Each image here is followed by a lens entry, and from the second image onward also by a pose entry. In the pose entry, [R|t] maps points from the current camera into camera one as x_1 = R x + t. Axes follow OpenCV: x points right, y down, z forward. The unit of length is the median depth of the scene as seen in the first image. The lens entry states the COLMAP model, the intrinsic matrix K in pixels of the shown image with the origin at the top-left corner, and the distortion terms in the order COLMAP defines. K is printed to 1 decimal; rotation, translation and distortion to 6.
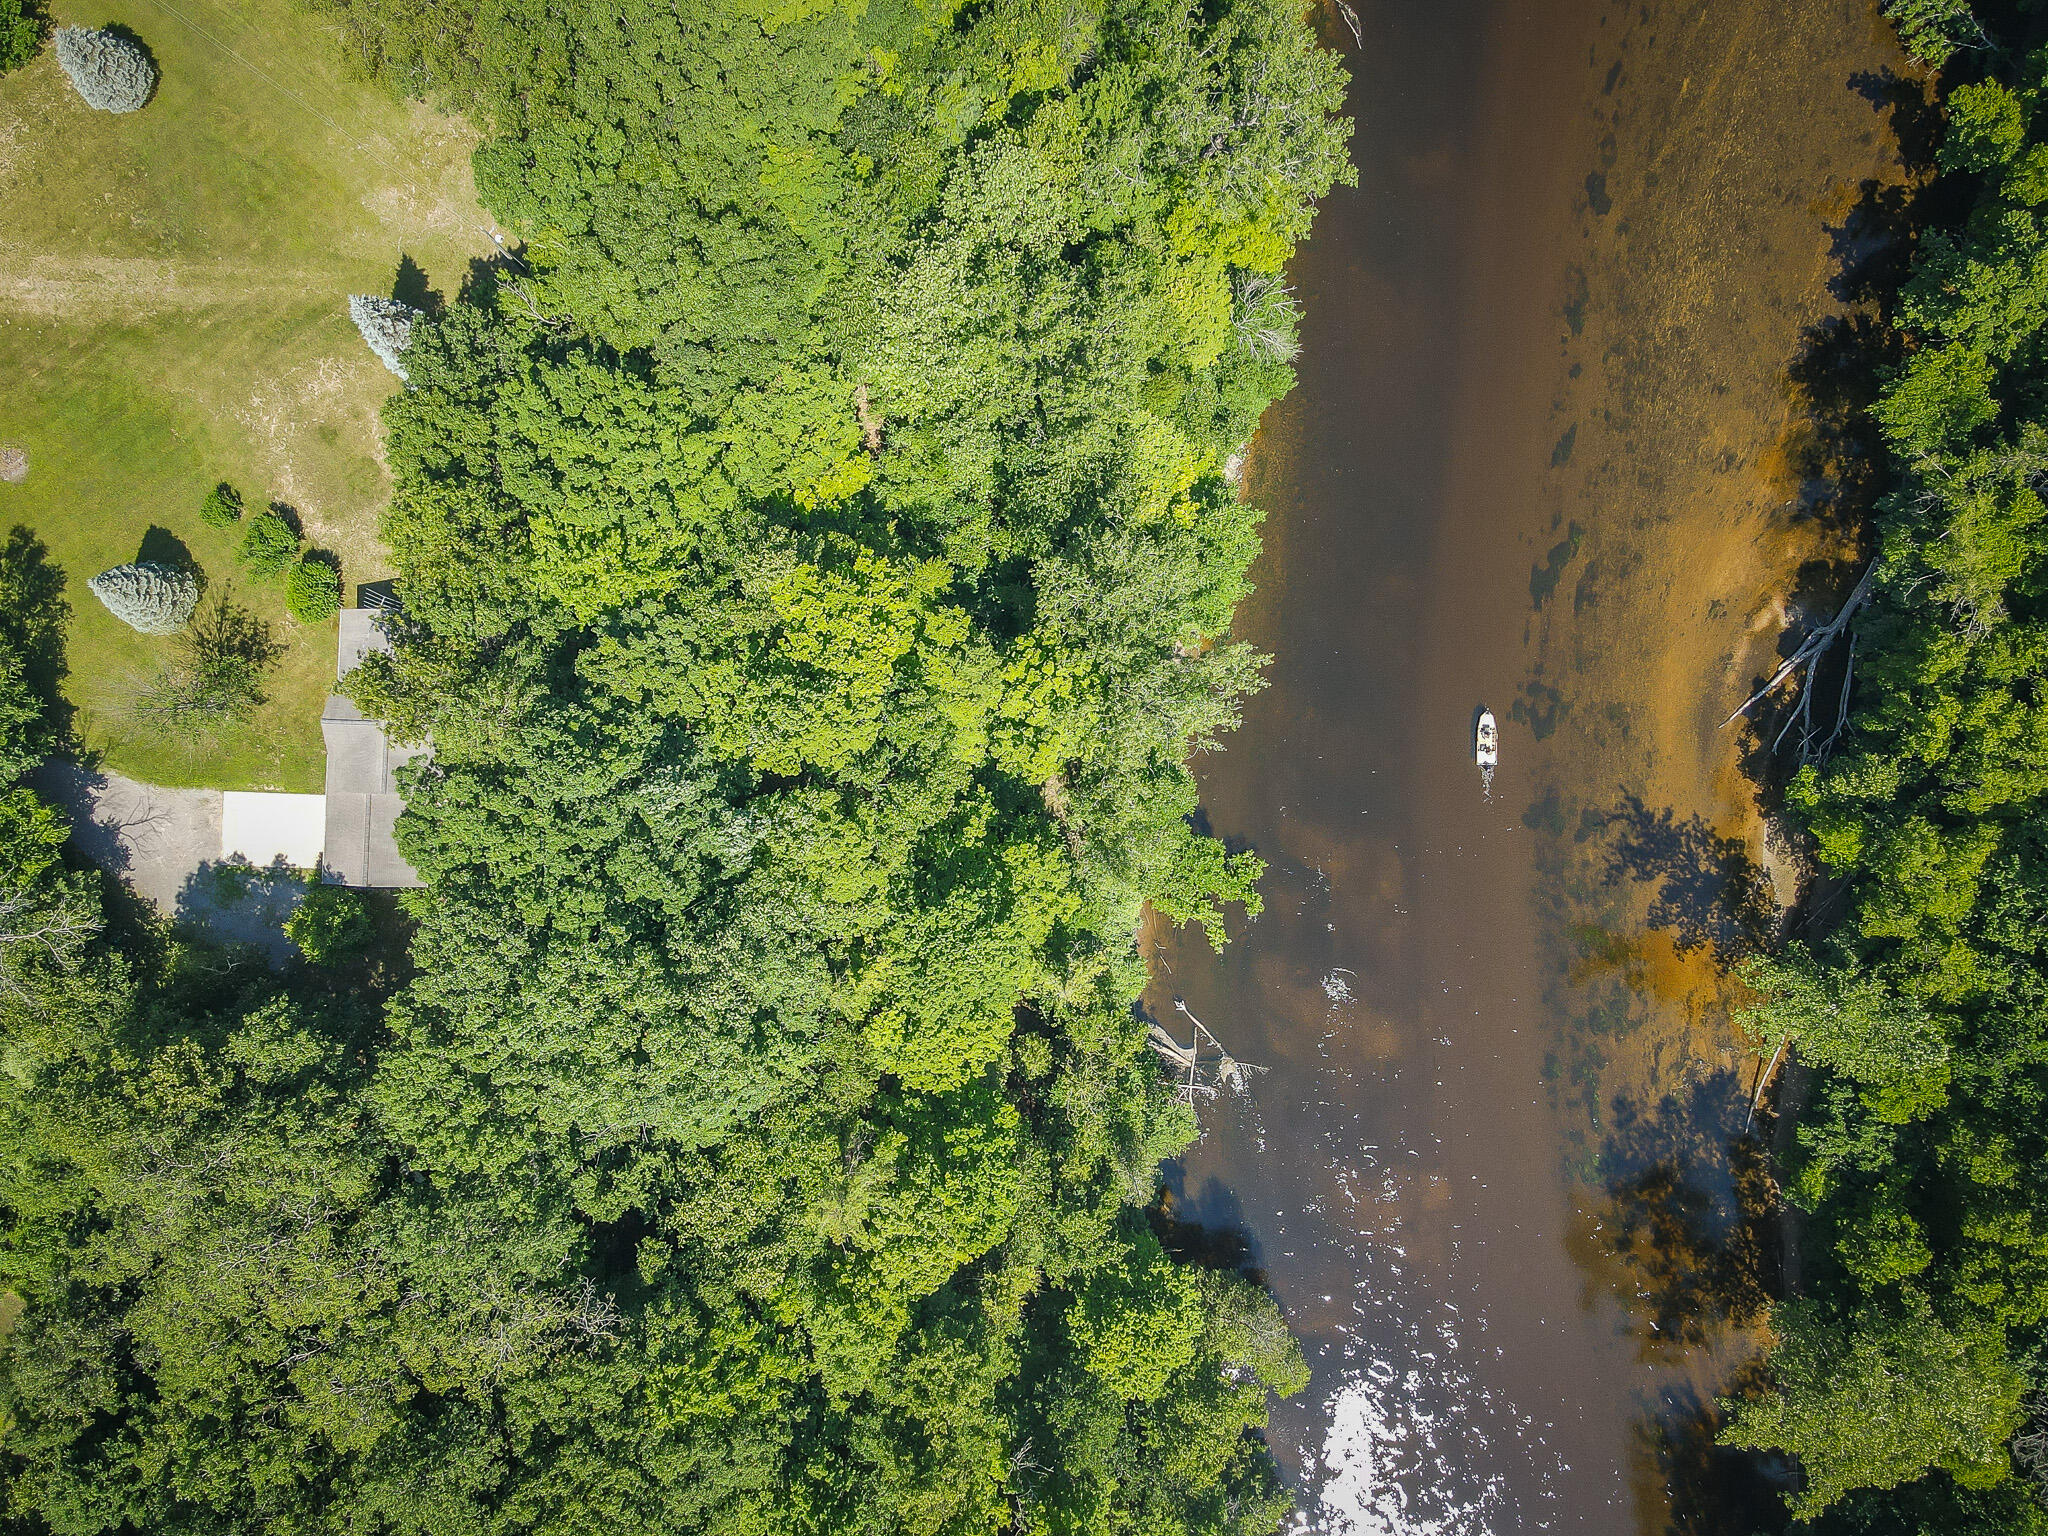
lens RADIAL K [[1507.8, 0, 1024.0], [0, 1507.8, 768.0], [0, 0, 1]] dist [0.018037, 0.002612]
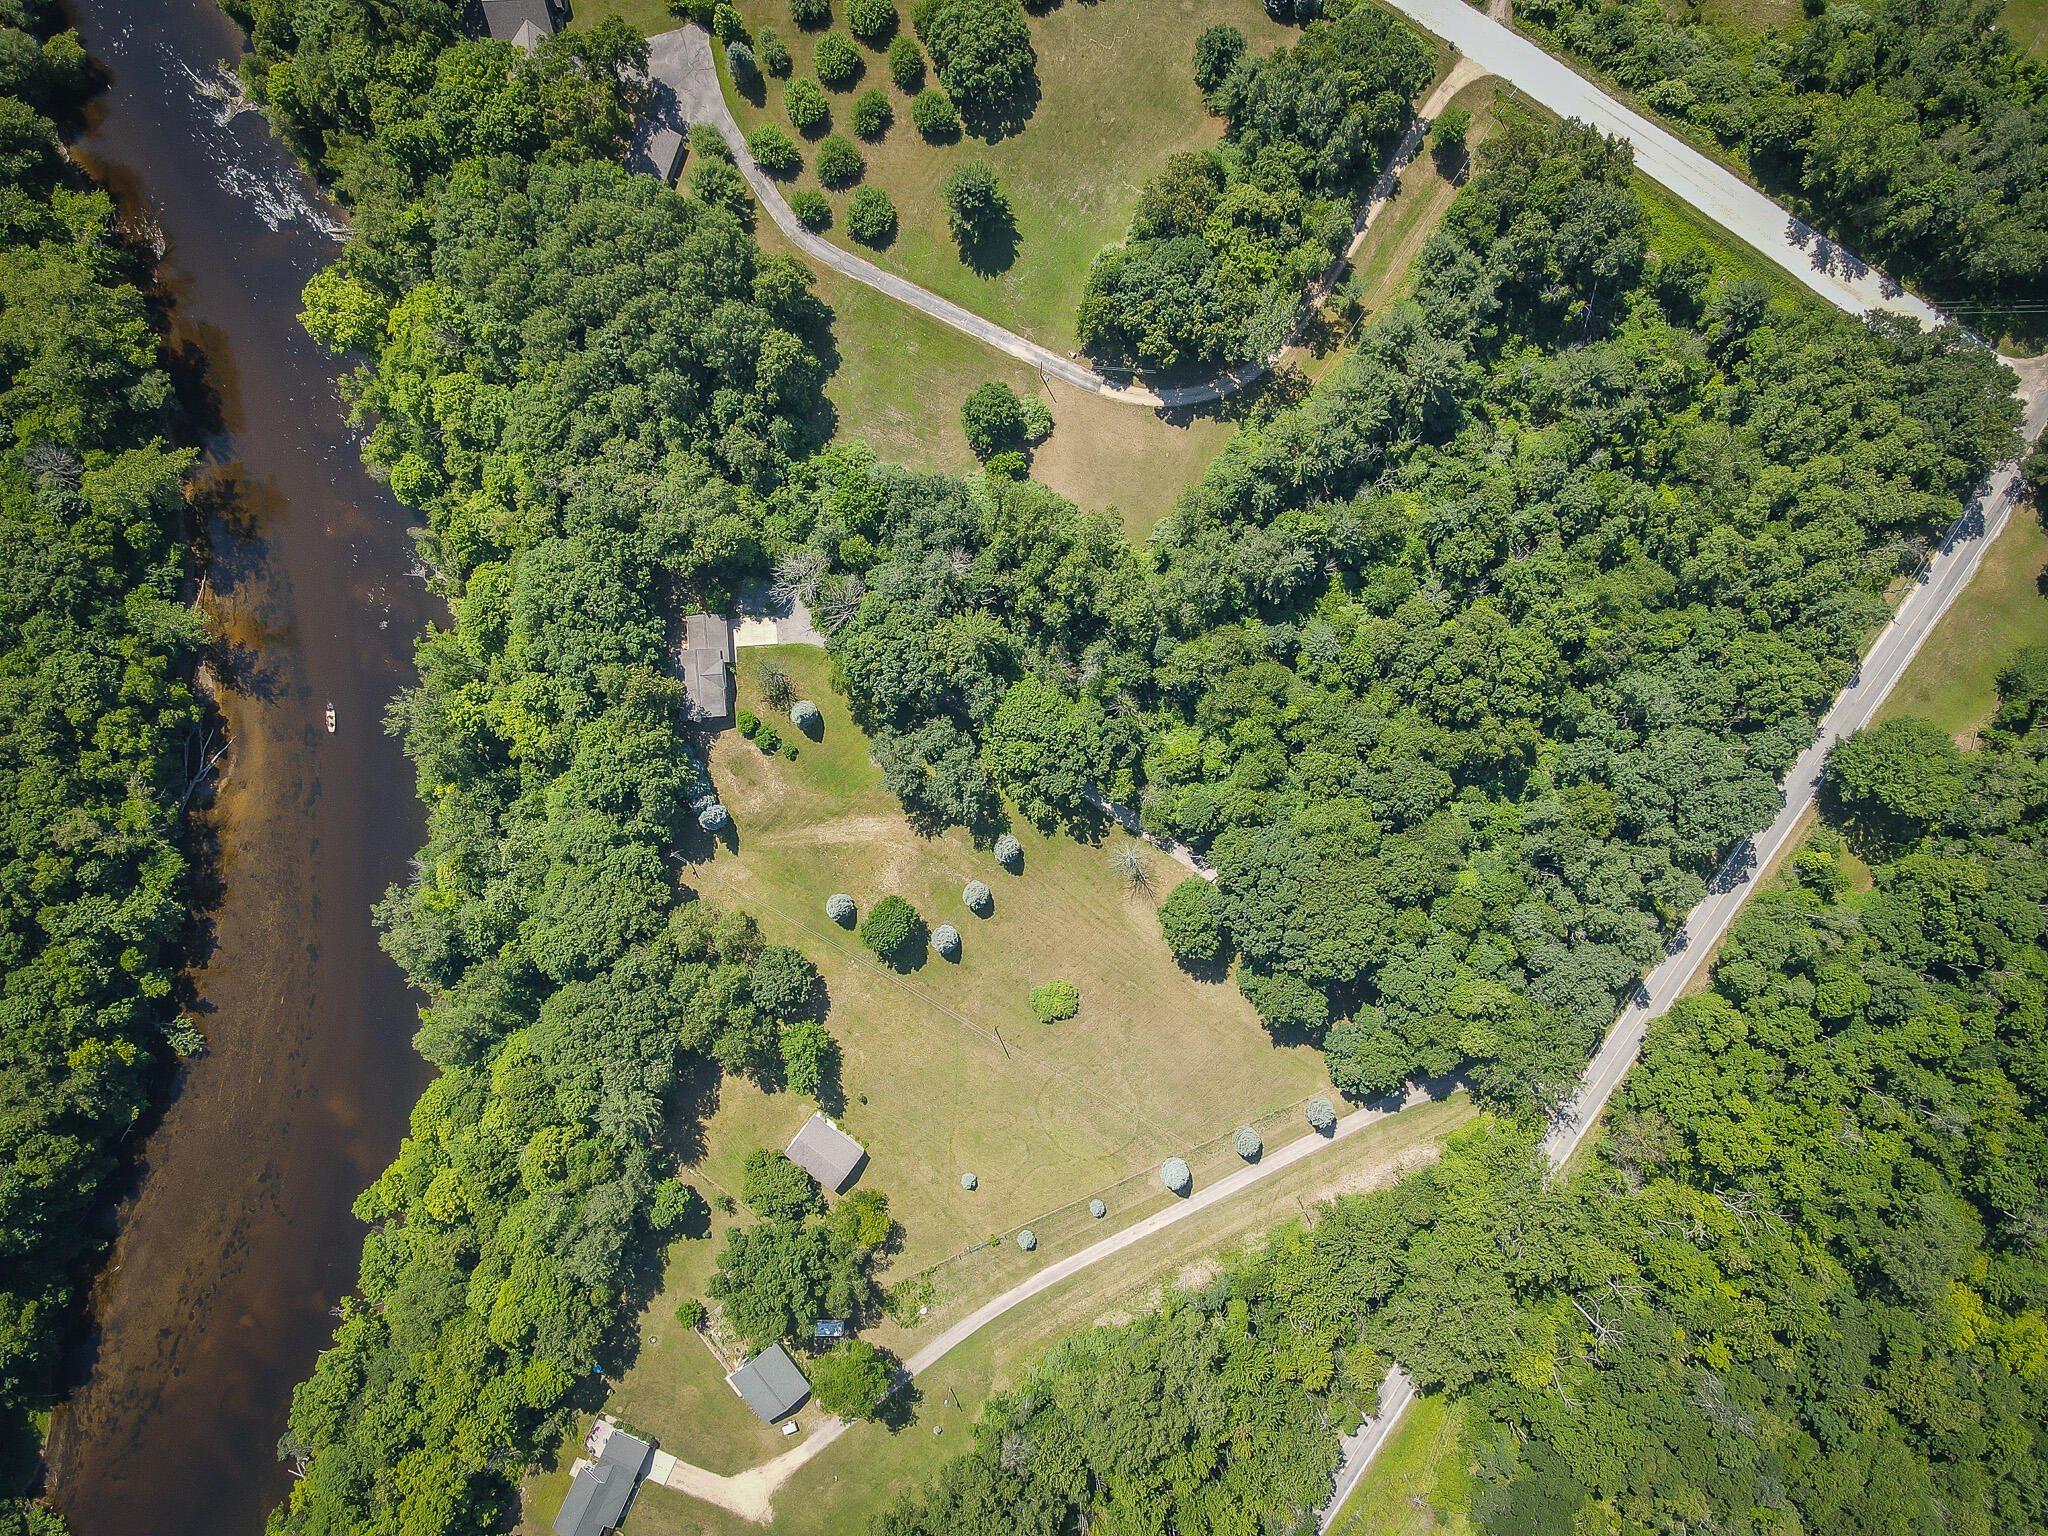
lens RADIAL K [[1507.8, 0, 1024.0], [0, 1507.8, 768.0], [0, 0, 1]] dist [0.018037, 0.002612]
pose [[-0.993872, 0.104392, 0.036341, -0.947096], [-0.105042, -0.994332, -0.016455, -0.184735], [0.034418, -0.020172, 0.999204, -1.490925]]
